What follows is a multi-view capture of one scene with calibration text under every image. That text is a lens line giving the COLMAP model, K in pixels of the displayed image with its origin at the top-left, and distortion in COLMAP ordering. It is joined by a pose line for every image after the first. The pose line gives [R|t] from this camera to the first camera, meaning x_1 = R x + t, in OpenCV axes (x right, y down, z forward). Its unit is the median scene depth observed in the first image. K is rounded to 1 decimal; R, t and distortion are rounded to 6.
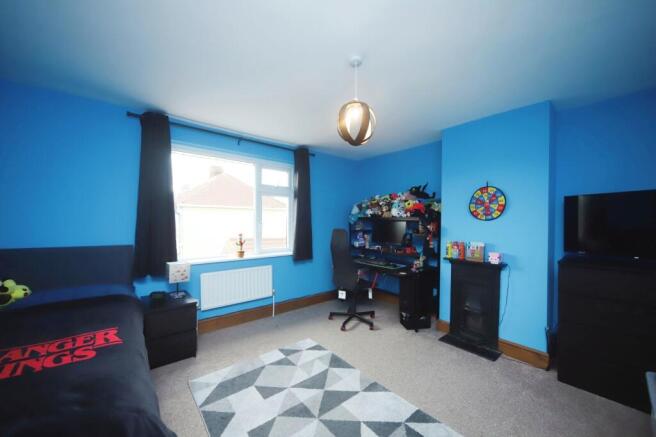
lens RADIAL K [[249.0, 0, 327.9], [0, 249.0, 226.4], [0, 0, 1]] dist [0.000931, 0.000089]
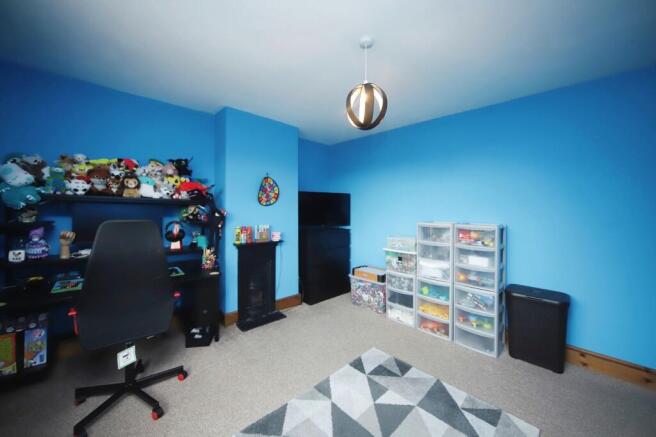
lens RADIAL K [[245.6, 0, 327.7], [0, 245.6, 207.9], [0, 0, 1]] dist [-0.000861, -0.000074]
pose [[-0.072944, 0.000339, 0.997336, -0.548325], [0.007245, 0.999974, 0.000190, -0.012484], [-0.997310, 0.007240, -0.072944, 0.804688]]
